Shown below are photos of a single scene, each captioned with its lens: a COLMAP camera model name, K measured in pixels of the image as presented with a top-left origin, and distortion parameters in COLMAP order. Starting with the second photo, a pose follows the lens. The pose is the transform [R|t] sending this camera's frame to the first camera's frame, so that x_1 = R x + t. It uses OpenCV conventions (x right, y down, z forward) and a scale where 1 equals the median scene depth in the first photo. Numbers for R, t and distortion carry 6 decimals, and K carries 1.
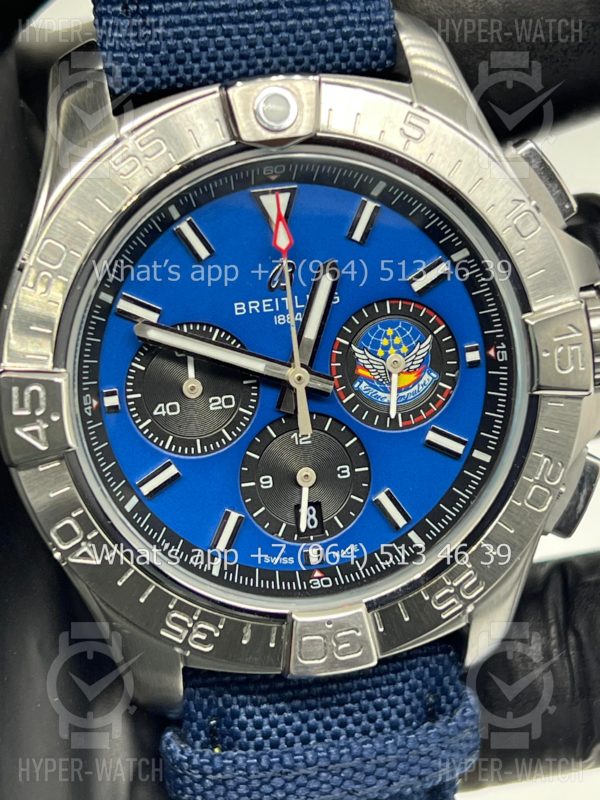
lens RADIAL K [[1828.8, 0, 295.0], [0, 1828.8, 408.6], [0, 0, 1]] dist [0.174492, -0.501972]
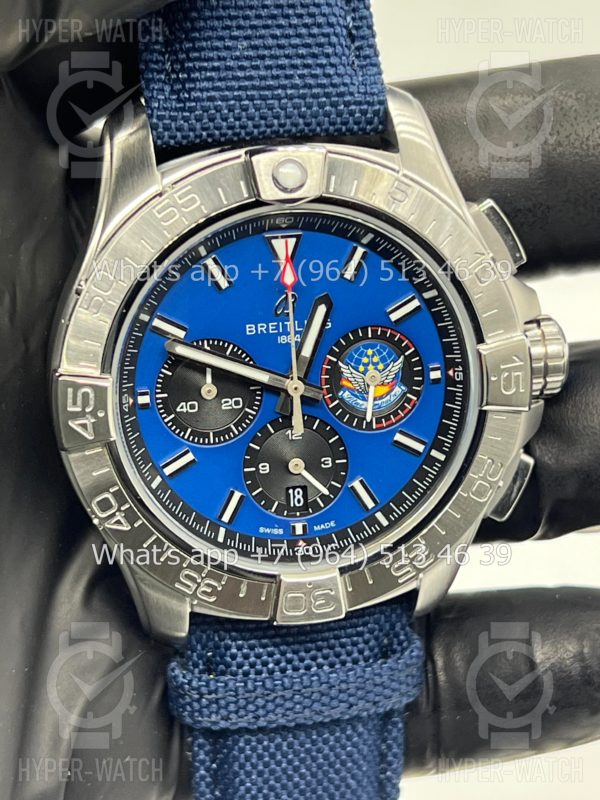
lens RADIAL K [[1828.8, 0, 295.0], [0, 1828.8, 408.6], [0, 0, 1]] dist [0.174492, -0.501972]
pose [[0.998199, 0.048935, 0.034687, -0.040118], [-0.051349, 0.996047, 0.072487, -0.091687], [-0.031003, -0.074138, 0.996766, -0.237149]]
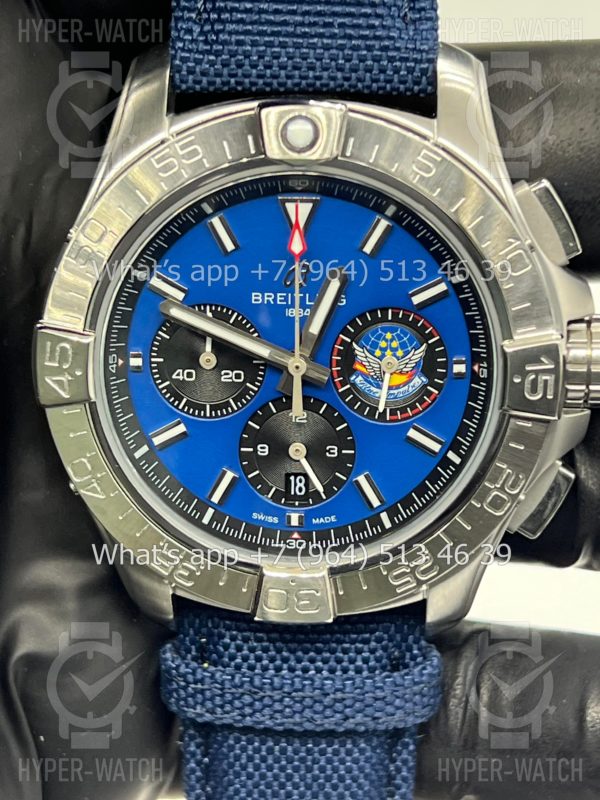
lens RADIAL K [[1828.8, 0, 295.0], [0, 1828.8, 408.6], [0, 0, 1]] dist [0.174492, -0.501972]
pose [[0.972737, 0.158154, -0.169617, 0.194837], [-0.139660, 0.983383, 0.115988, -0.121209], [0.185143, -0.089138, 0.978661, -0.113009]]
